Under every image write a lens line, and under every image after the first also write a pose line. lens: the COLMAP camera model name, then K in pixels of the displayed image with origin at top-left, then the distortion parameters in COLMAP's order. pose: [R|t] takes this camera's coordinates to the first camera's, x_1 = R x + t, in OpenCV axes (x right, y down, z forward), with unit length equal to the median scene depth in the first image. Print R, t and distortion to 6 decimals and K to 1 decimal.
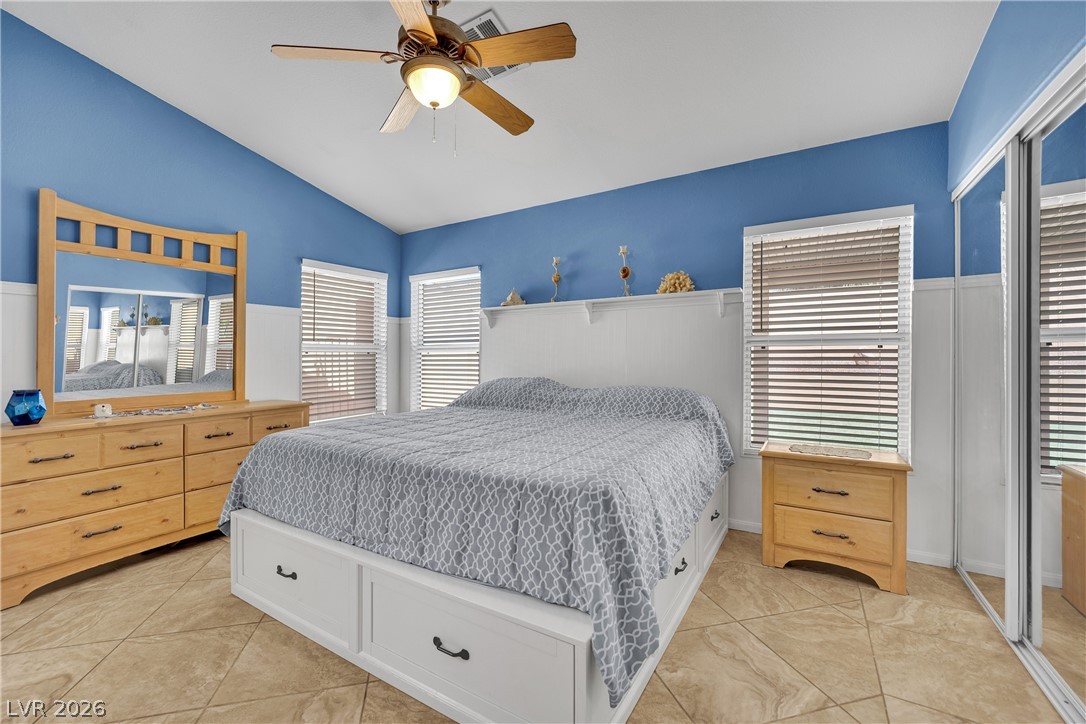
lens RADIAL K [[449.1, 0, 533.7], [0, 449.1, 365.9], [0, 0, 1]] dist [-0.019944, -0.000070]
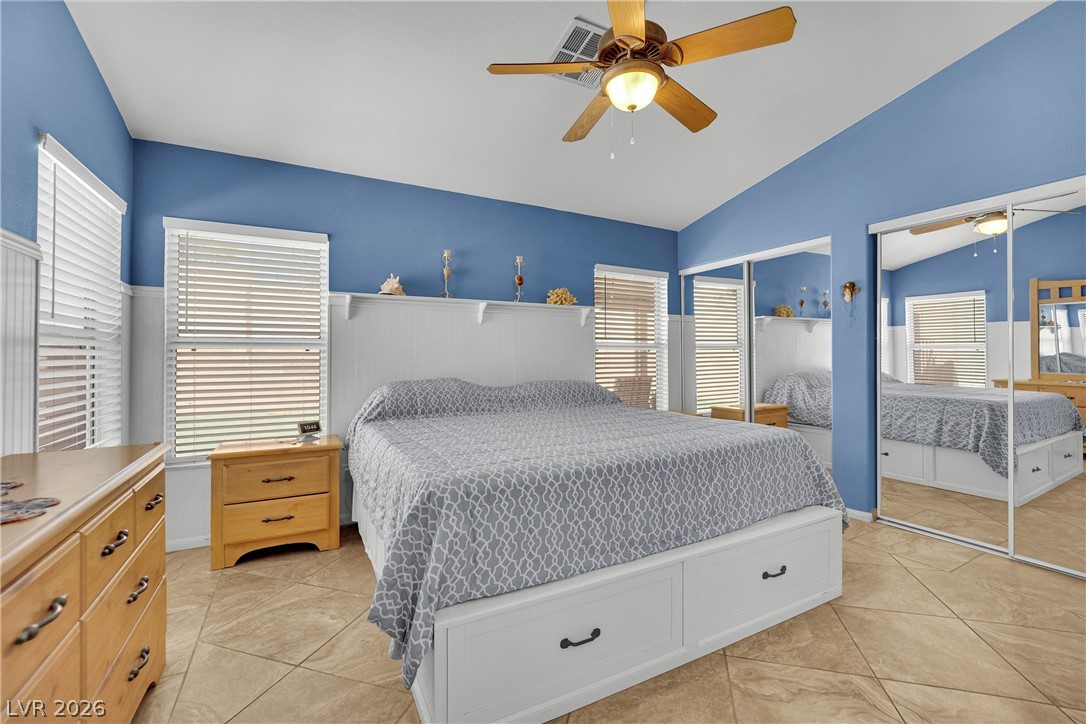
lens RADIAL K [[449.1, 0, 533.7], [0, 449.1, 365.9], [0, 0, 1]] dist [-0.019944, -0.000070]
pose [[0.521058, -0.010462, 0.853457, -0.813807], [0.012902, 0.999907, 0.004380, -0.001559], [-0.853424, 0.008729, 0.521145, 0.438603]]
